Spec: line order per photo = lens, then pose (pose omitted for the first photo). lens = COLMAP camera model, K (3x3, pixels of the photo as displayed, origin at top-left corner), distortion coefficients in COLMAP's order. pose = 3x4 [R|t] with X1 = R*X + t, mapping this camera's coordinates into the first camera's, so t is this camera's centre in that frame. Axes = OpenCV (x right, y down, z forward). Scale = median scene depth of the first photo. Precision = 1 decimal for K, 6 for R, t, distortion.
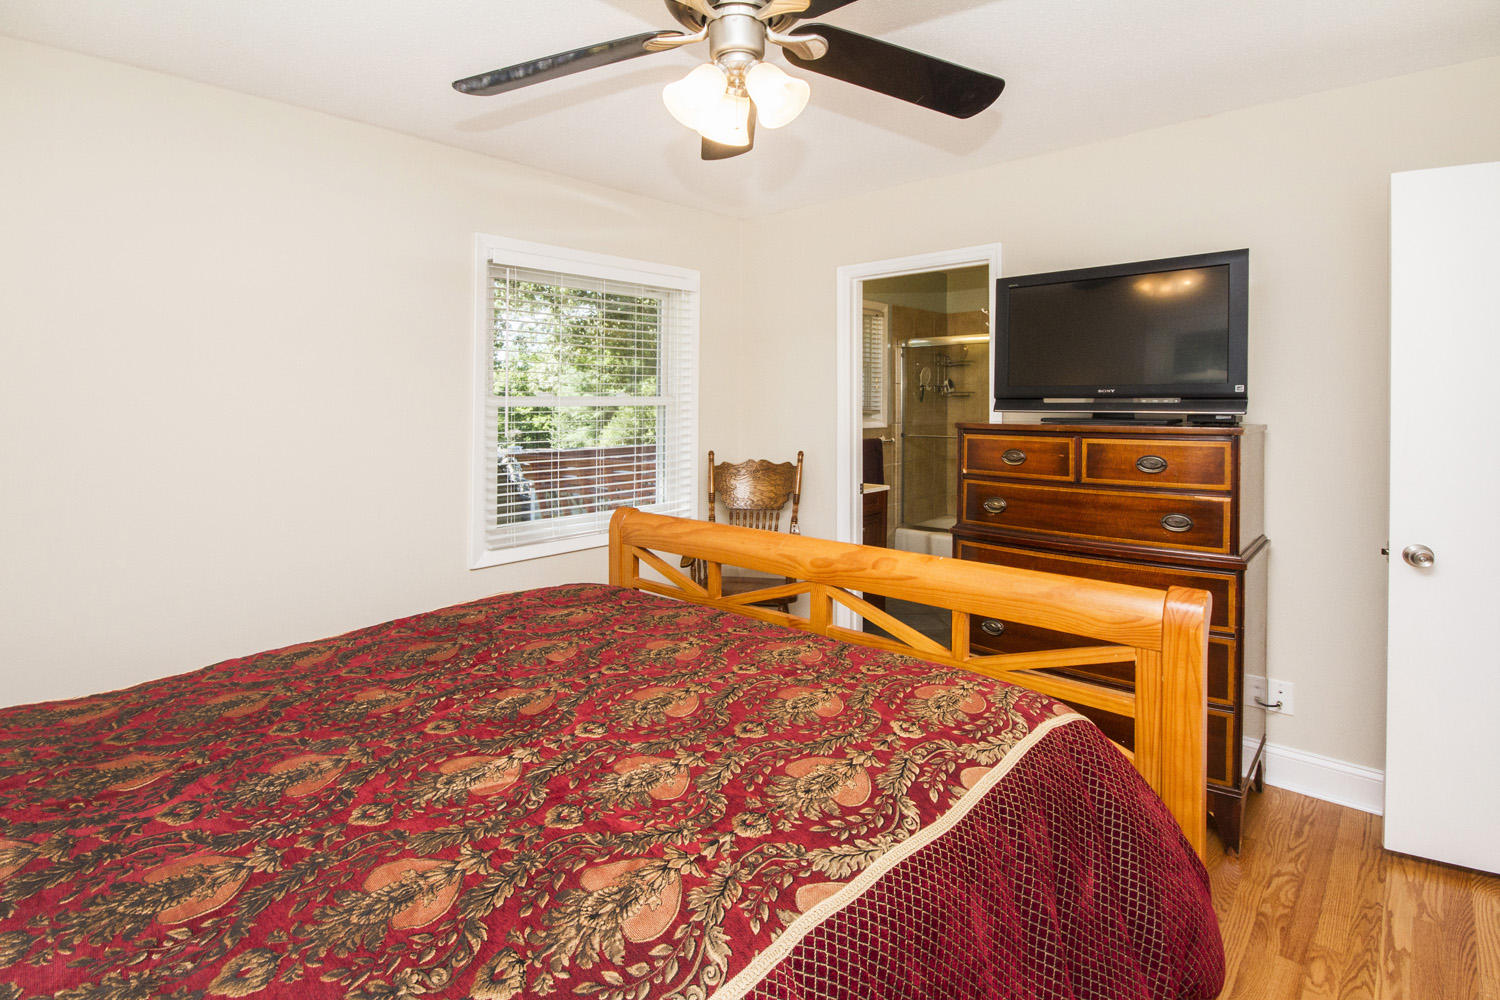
lens RADIAL K [[690.1, 0, 750.0], [0, 690.1, 500.0], [0, 0, 1]] dist [0.010357, -0.014629]
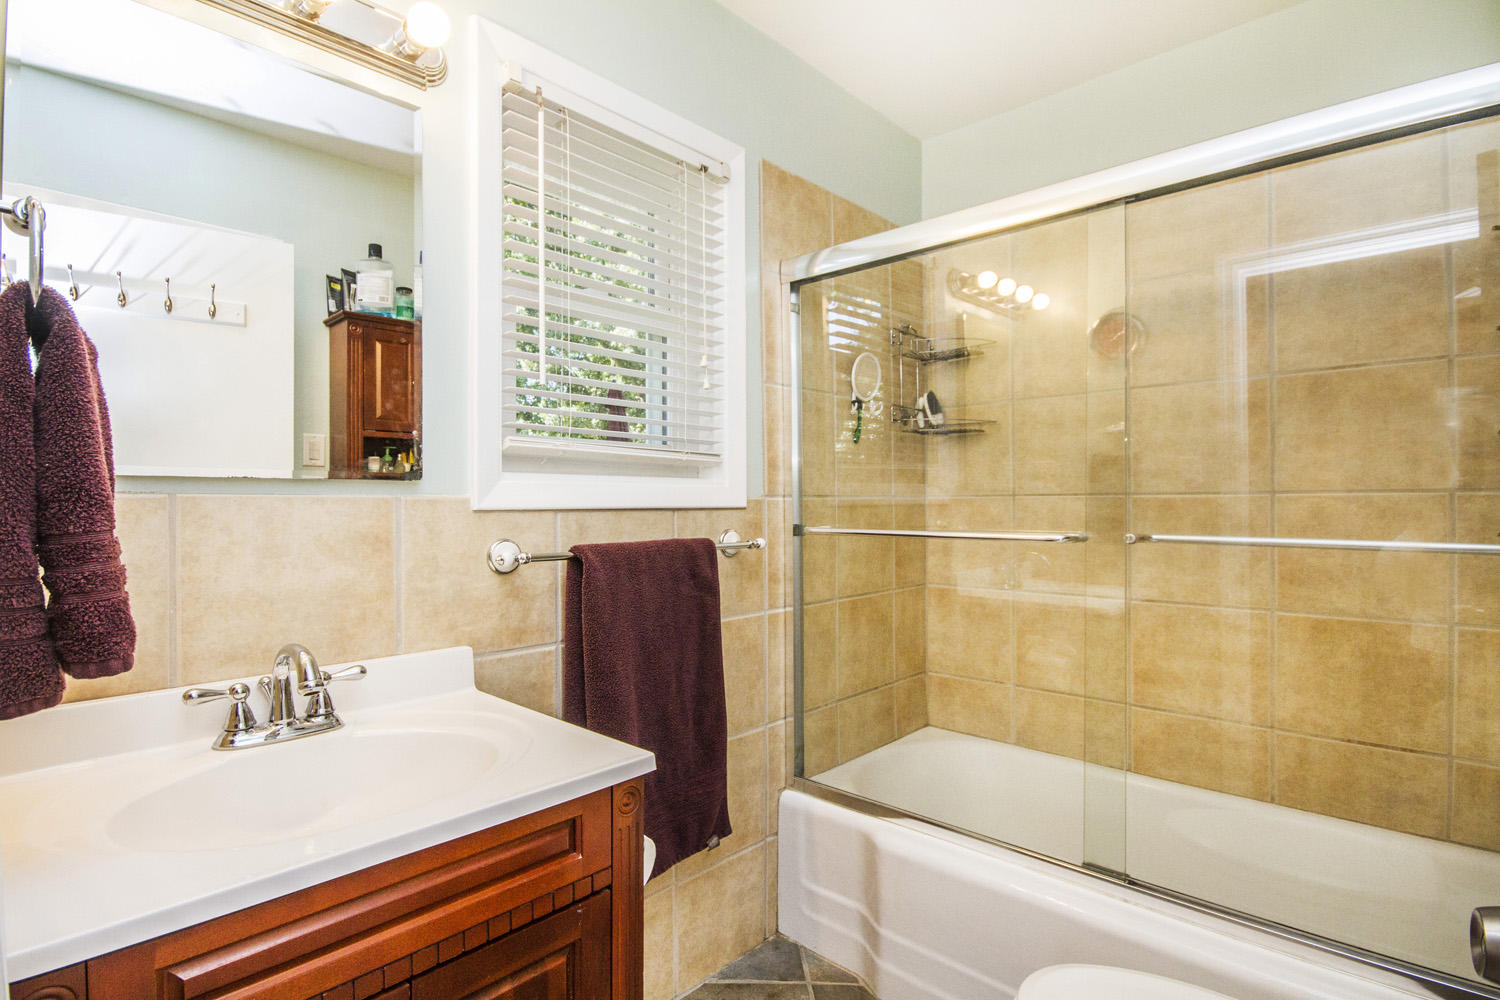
lens RADIAL K [[690.1, 0, 750.0], [0, 690.1, 500.0], [0, 0, 1]] dist [0.010357, -0.014629]
pose [[0.999677, 0.025297, 0.002242, 0.206092], [-0.024815, 0.991768, -0.125623, -0.067269], [-0.005402, 0.125527, 0.992076, 0.680694]]
